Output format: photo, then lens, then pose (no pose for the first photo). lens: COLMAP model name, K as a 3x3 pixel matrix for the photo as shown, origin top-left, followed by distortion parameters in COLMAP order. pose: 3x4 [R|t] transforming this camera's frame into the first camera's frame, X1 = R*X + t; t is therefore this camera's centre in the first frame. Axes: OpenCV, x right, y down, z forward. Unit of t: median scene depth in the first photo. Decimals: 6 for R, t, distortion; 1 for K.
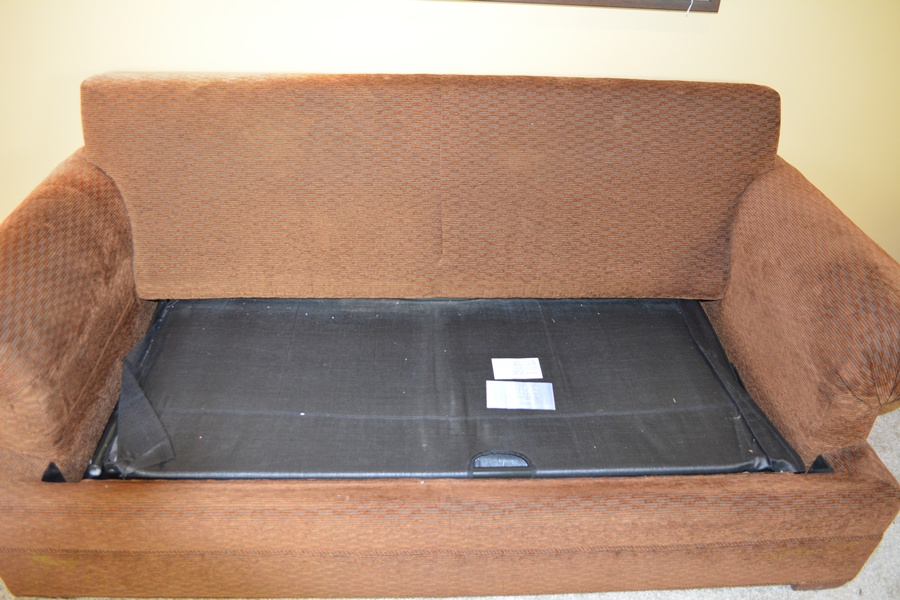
lens RADIAL K [[704.0, 0, 444.2], [0, 704.0, 300.6], [0, 0, 1]] dist [-0.063914, -0.007288]
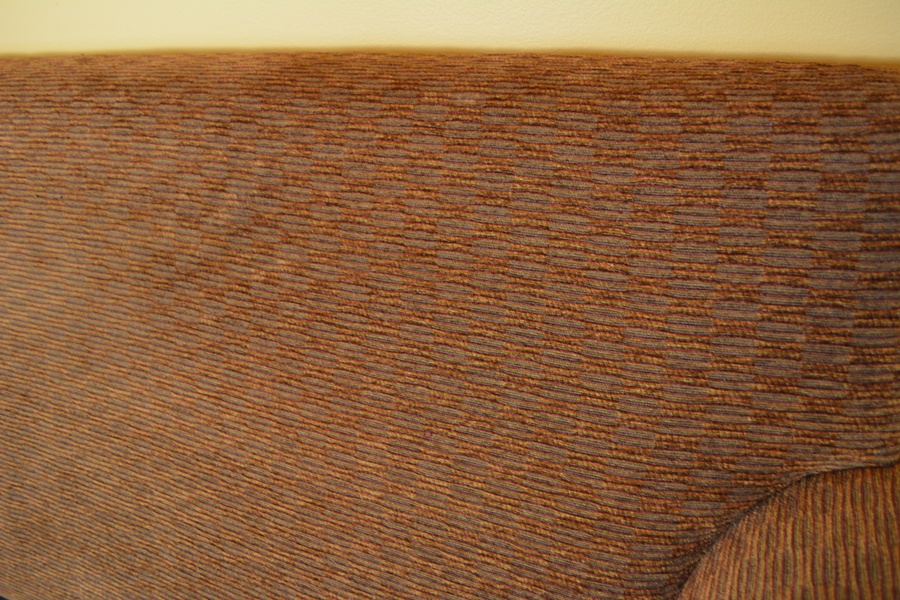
lens RADIAL K [[704.0, 0, 449.3], [0, 704.0, 301.4], [0, 0, 1]] dist [-0.063914, -0.007288]
pose [[0.897863, 0.132848, -0.419755, 0.451900], [-0.131452, 0.990793, 0.032398, -0.236689], [0.420194, 0.026088, 0.907059, 0.777568]]
